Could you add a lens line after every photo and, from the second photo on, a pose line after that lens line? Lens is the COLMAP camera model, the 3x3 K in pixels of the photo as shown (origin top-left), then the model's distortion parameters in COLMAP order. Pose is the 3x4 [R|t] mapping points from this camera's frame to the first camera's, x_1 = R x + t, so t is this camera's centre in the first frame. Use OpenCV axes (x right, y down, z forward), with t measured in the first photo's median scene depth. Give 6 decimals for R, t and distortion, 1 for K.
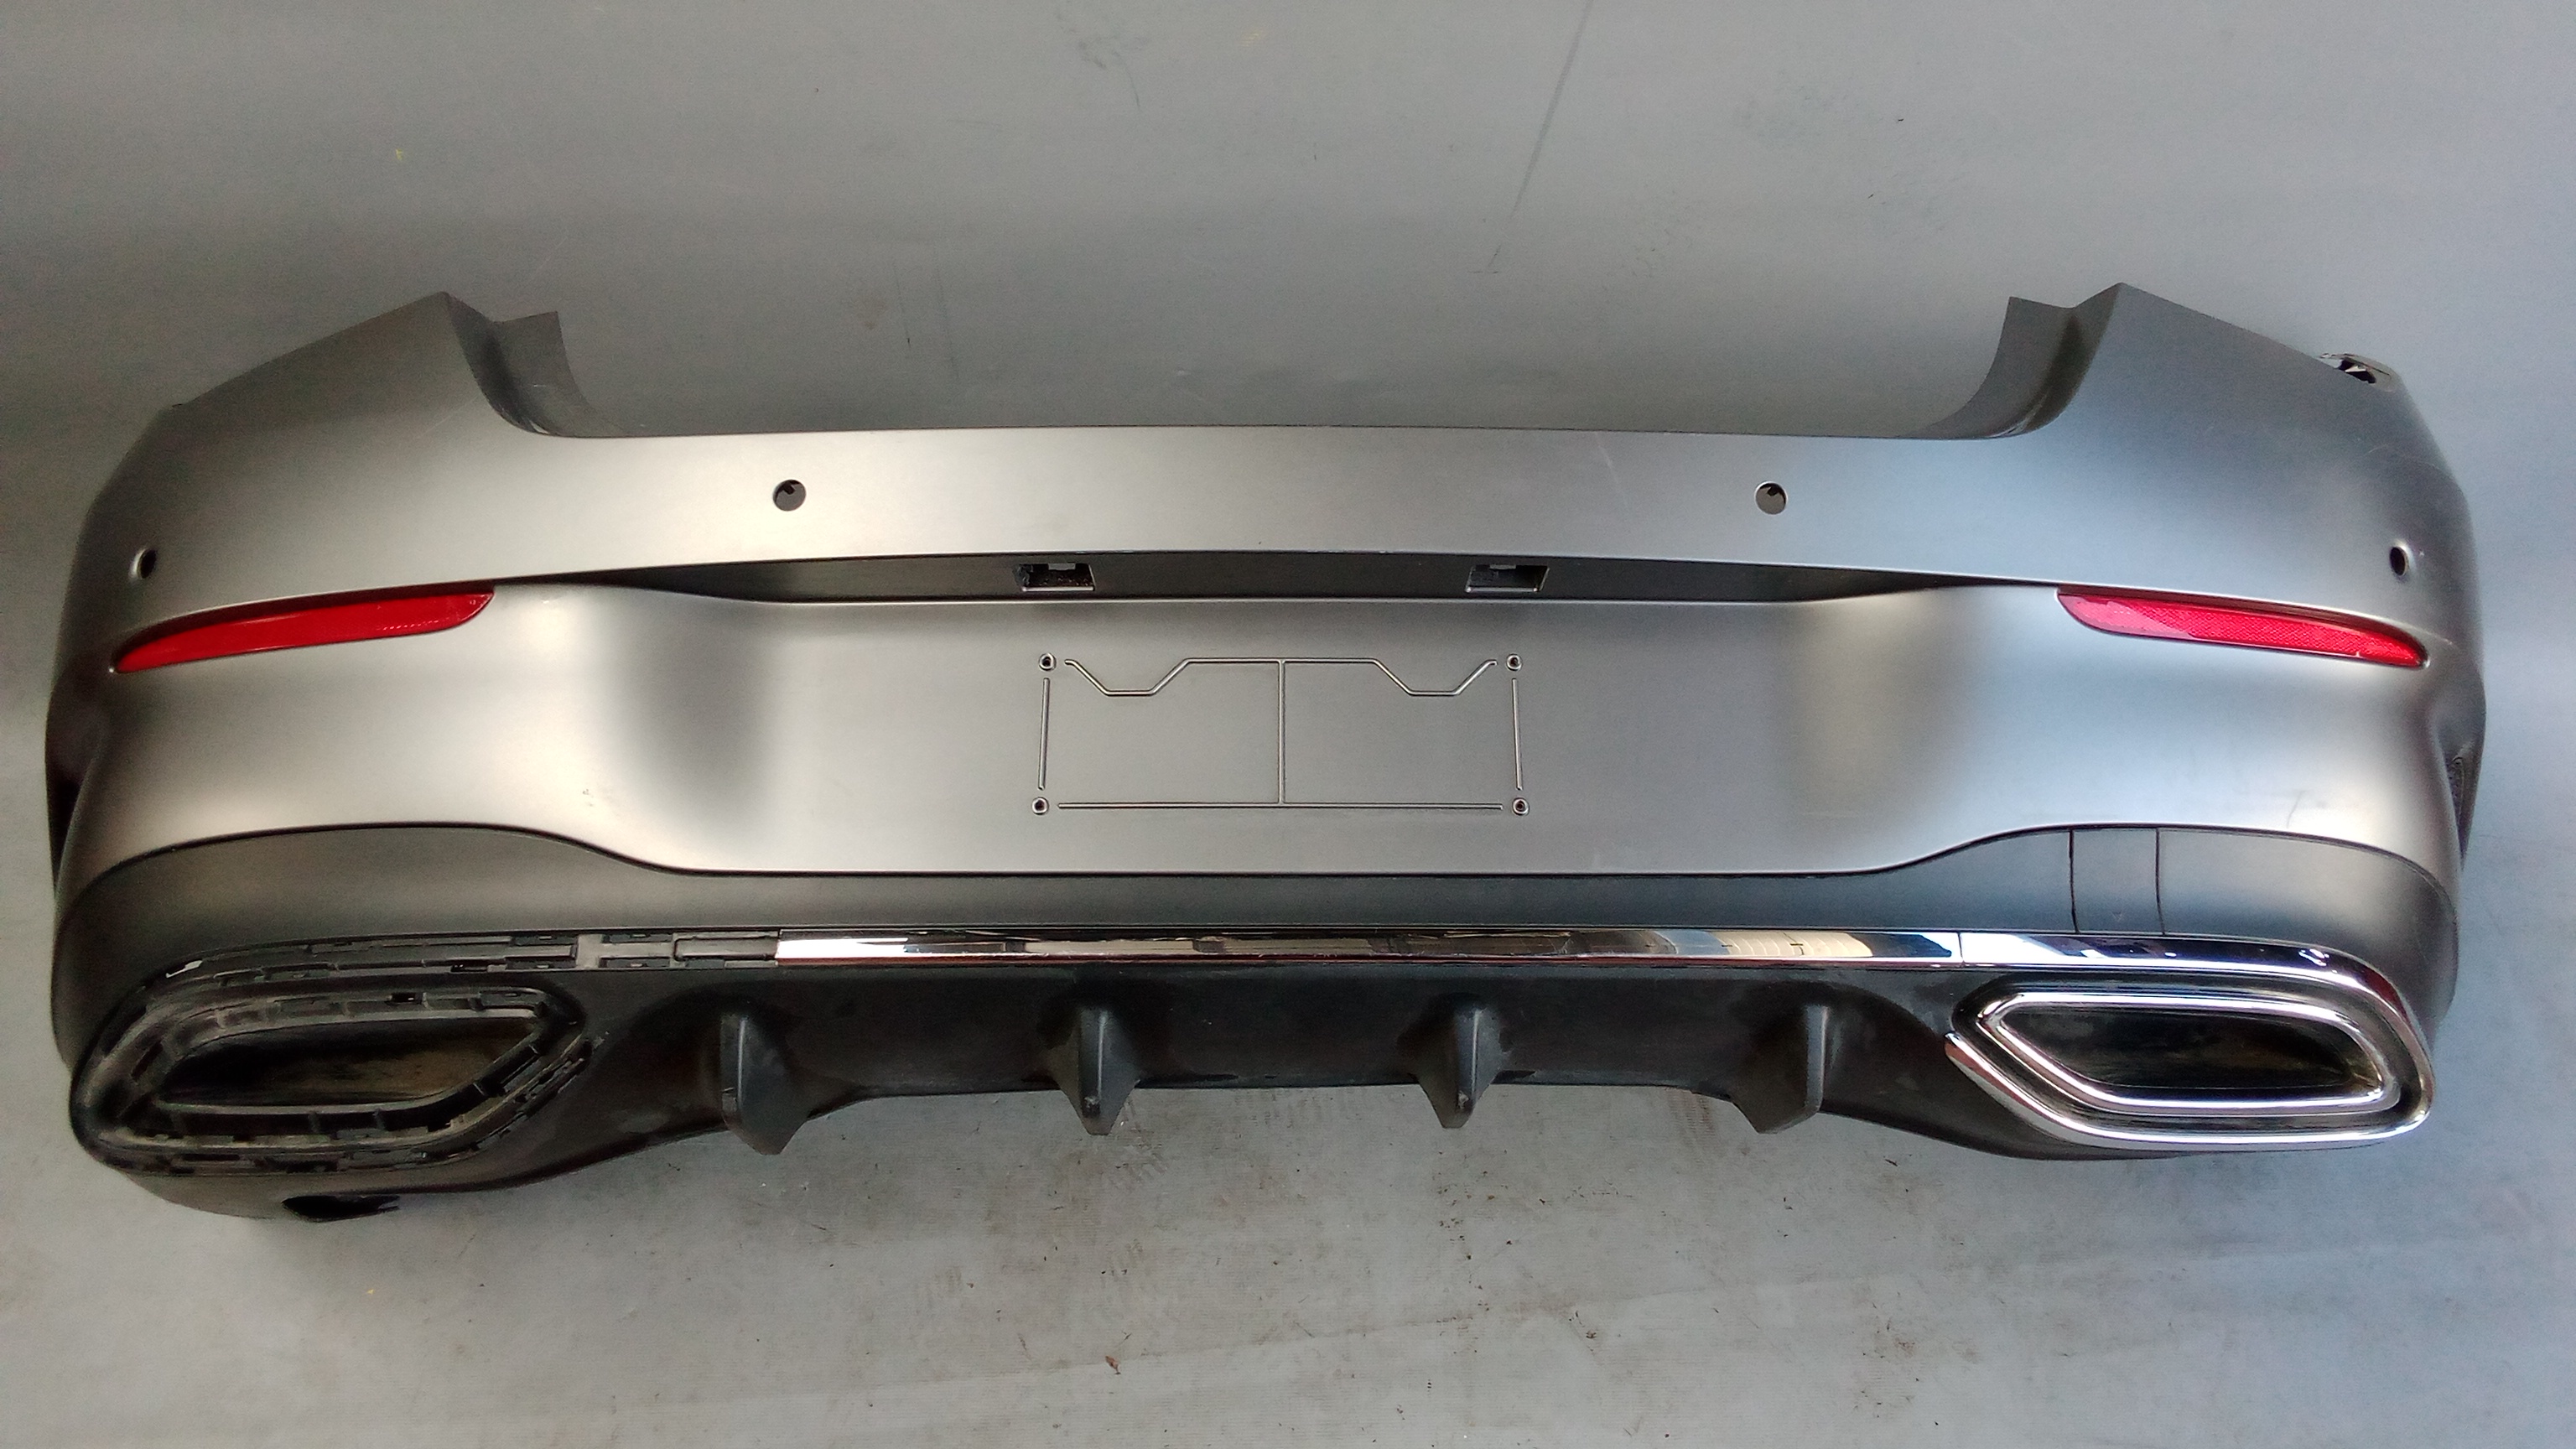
lens RADIAL K [[1989.2, 0, 1314.6], [0, 1989.2, 713.3], [0, 0, 1]] dist [0.037527, -0.068764]
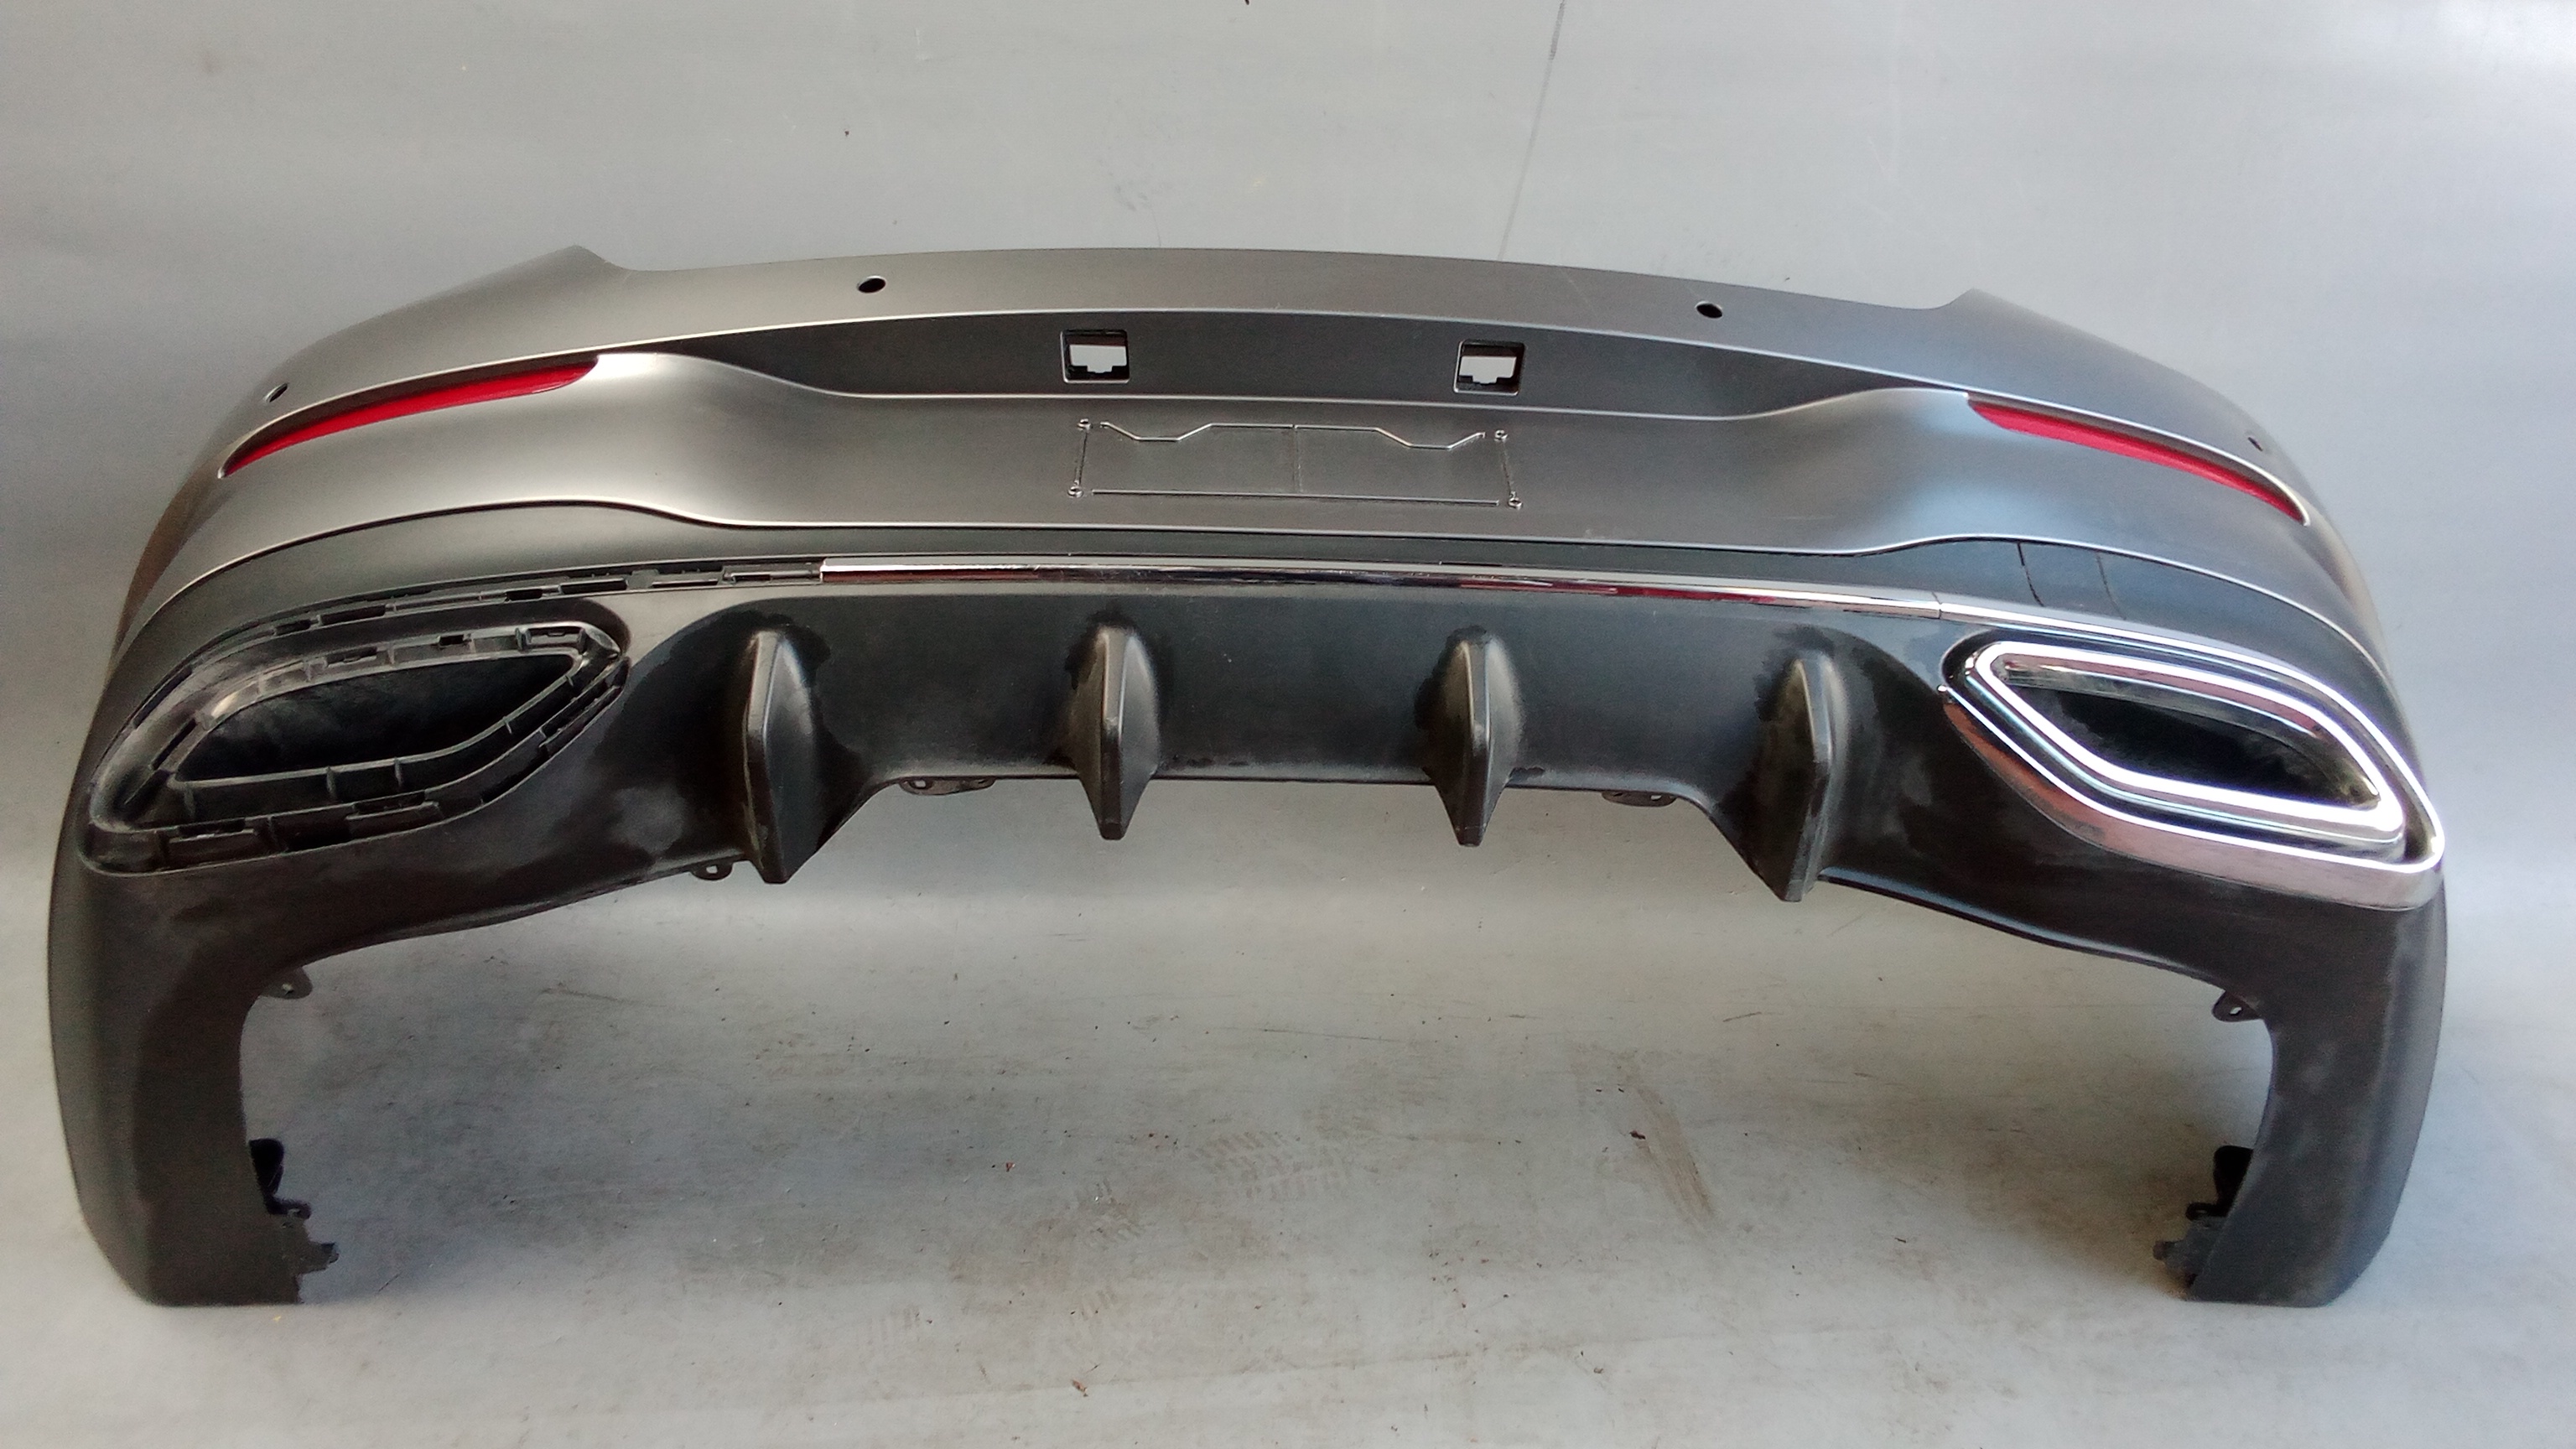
lens RADIAL K [[1989.2, 0, 1312.1], [0, 1989.2, 742.8], [0, 0, 1]] dist [0.037527, -0.068764]
pose [[0.999727, 0.011843, 0.020154, -0.016267], [-0.002201, 0.906027, -0.423214, 0.439625], [-0.023272, 0.423054, 0.905806, 0.041052]]
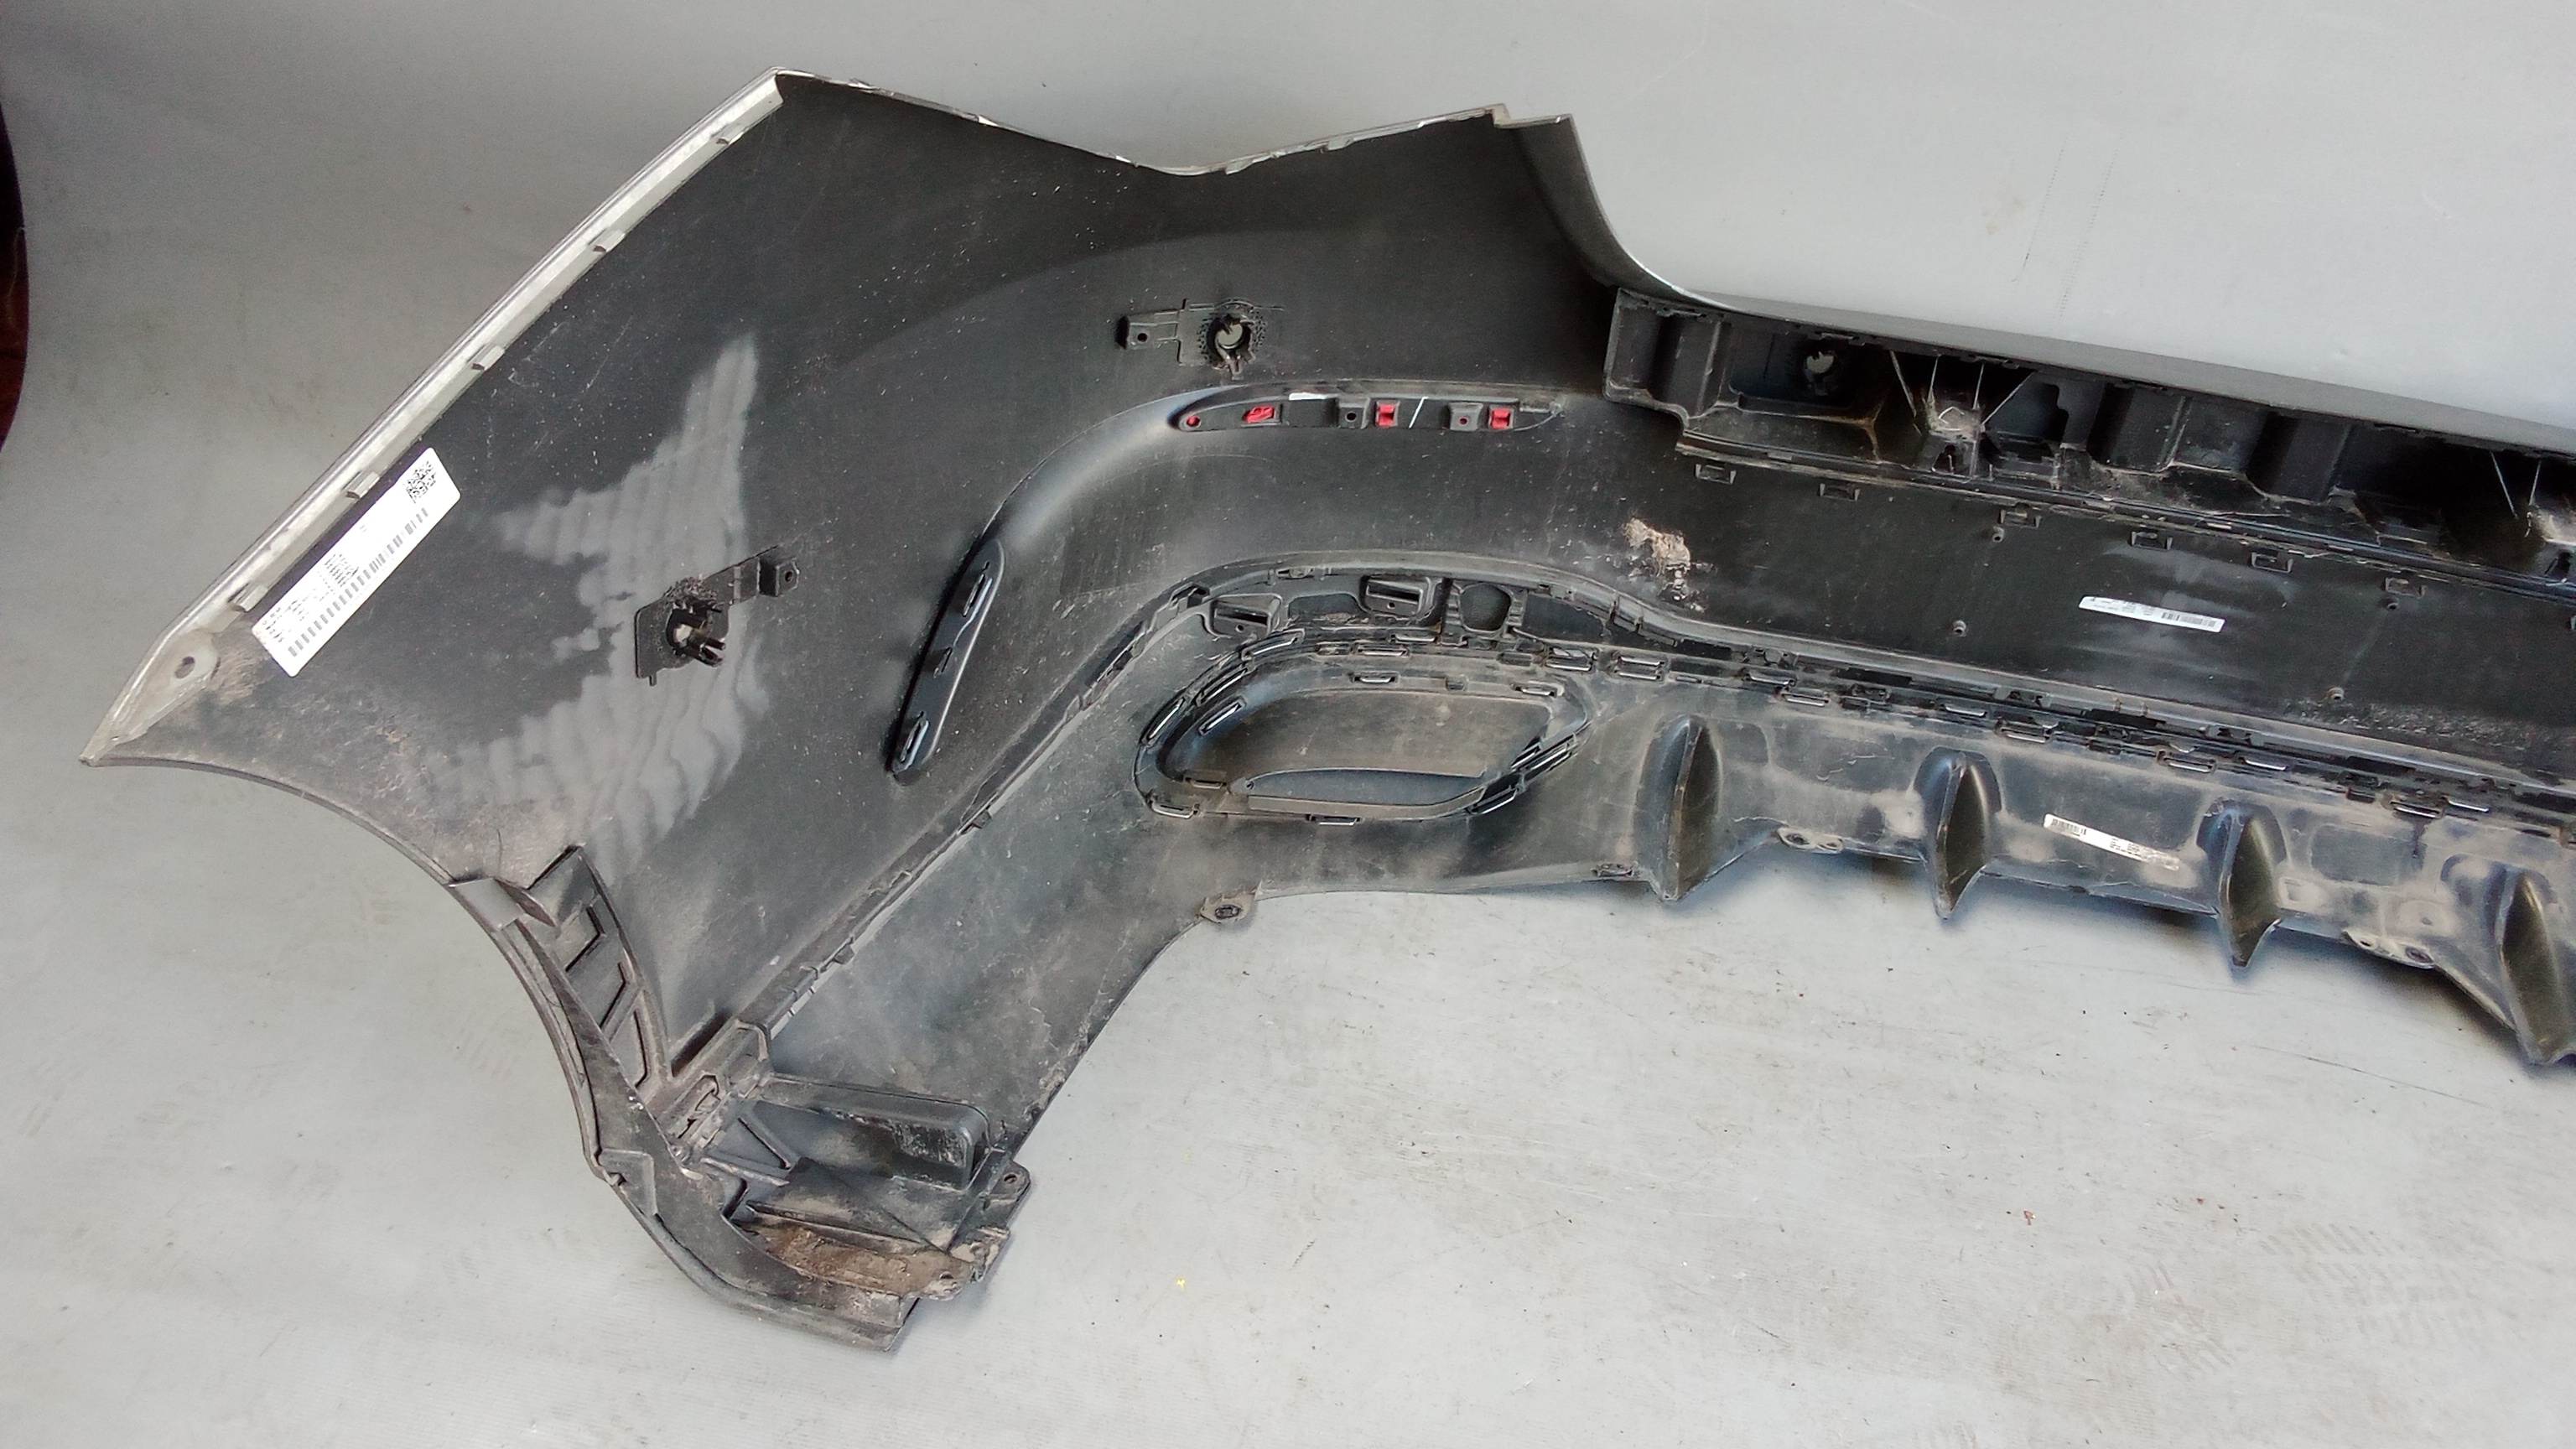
lens RADIAL K [[1989.2, 0, 1318.2], [0, 1989.2, 708.7], [0, 0, 1]] dist [0.037527, -0.068764]
pose [[0.979115, 0.181219, -0.092164, -0.394487], [-0.197906, 0.953351, -0.227938, 0.245464], [0.046558, 0.241417, 0.969304, 0.233565]]
